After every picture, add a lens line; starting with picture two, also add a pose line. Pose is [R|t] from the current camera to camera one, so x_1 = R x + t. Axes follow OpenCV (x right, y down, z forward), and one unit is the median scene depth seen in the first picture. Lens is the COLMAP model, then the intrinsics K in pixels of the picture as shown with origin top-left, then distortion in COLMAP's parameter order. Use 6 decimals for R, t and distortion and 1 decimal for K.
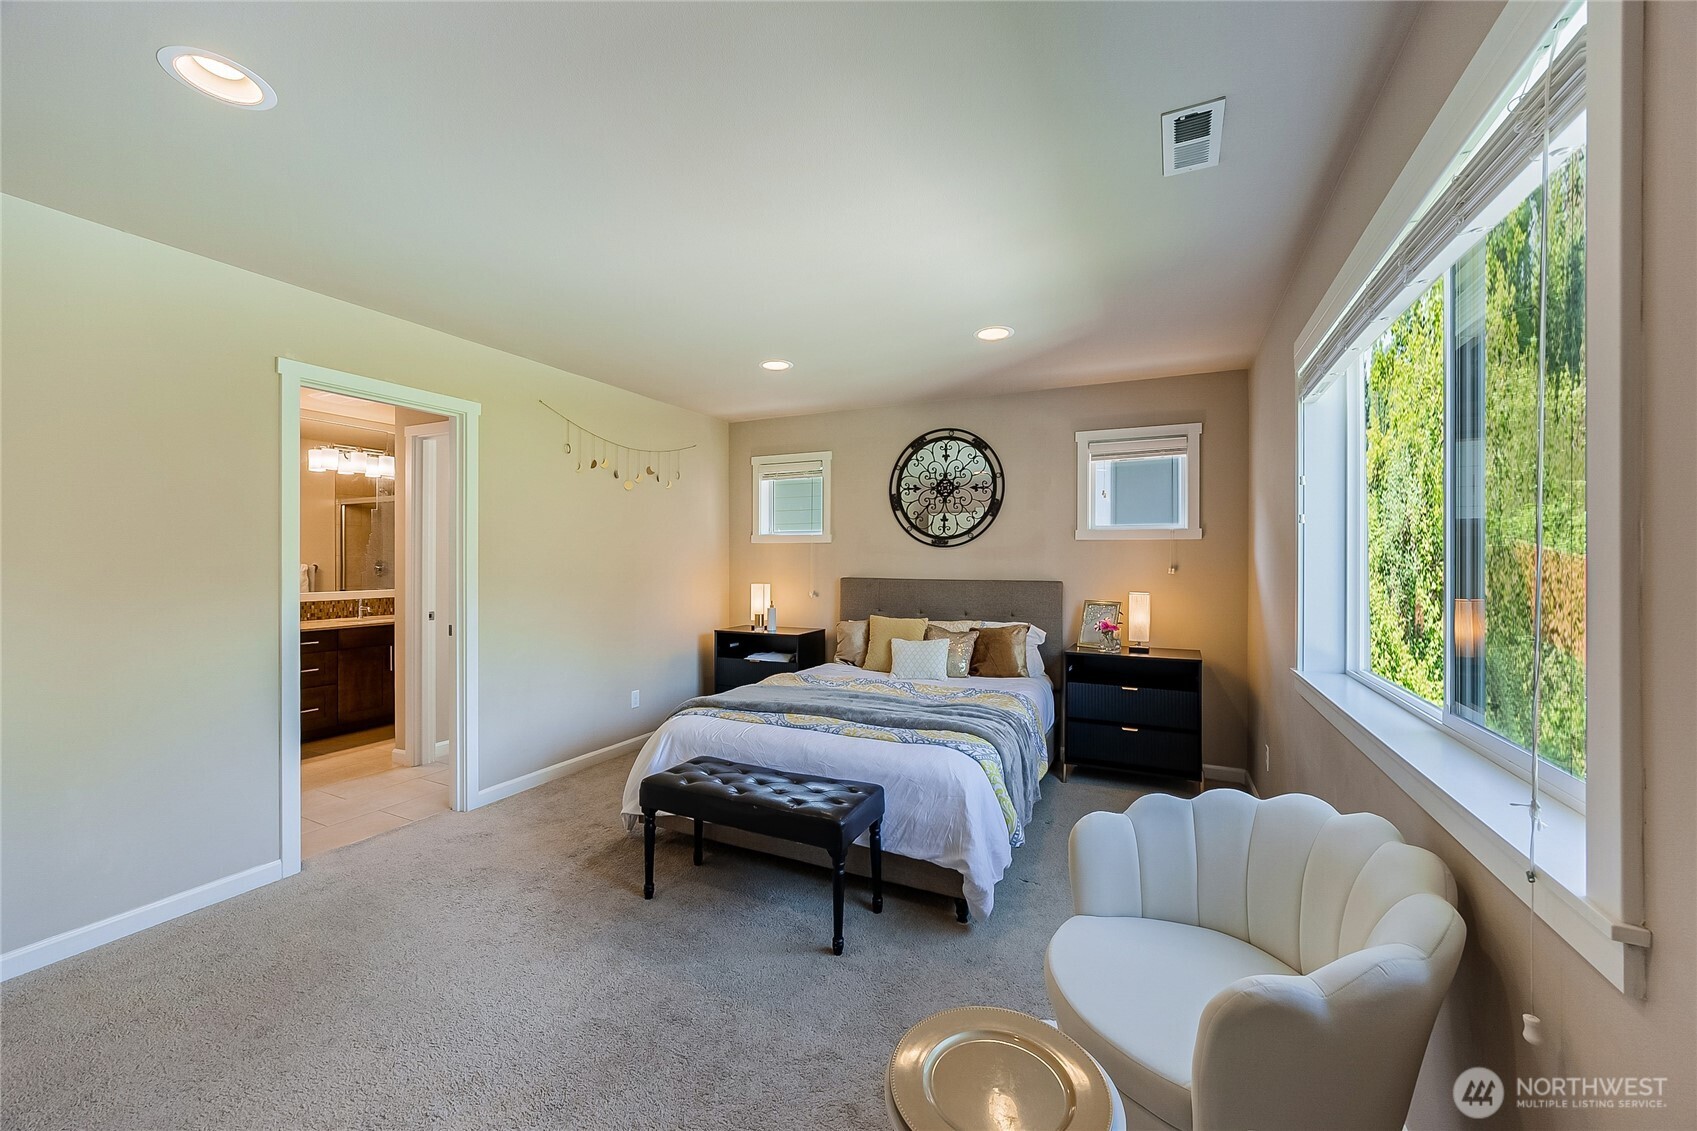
lens RADIAL K [[667.0, 0, 863.8], [0, 667.0, 560.8], [0, 0, 1]] dist [0.002515, 0.000931]
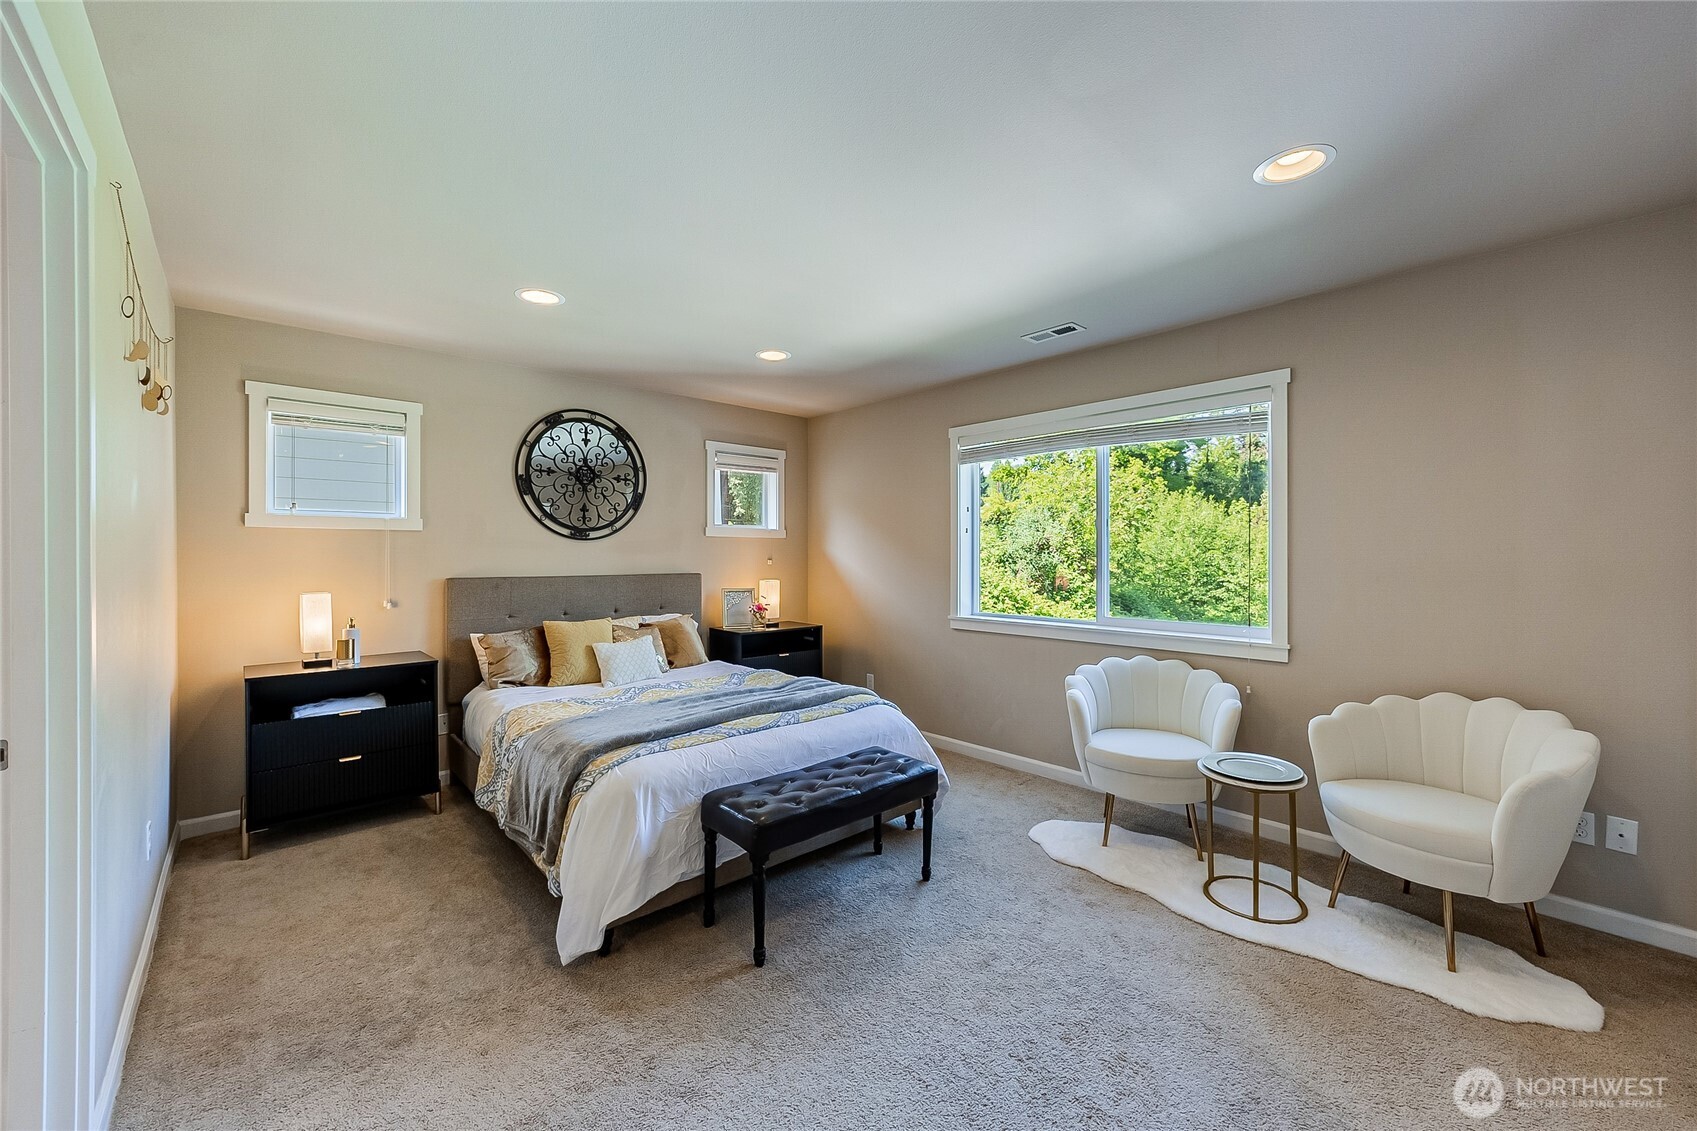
lens RADIAL K [[667.0, 0, 846.5], [0, 667.0, 550.4], [0, 0, 1]] dist [0.002515, 0.000931]
pose [[0.370766, 0.002019, 0.928724, -0.592103], [0.006018, 0.999971, -0.004576, -0.000446], [-0.928707, 0.007286, 0.370743, 0.335448]]
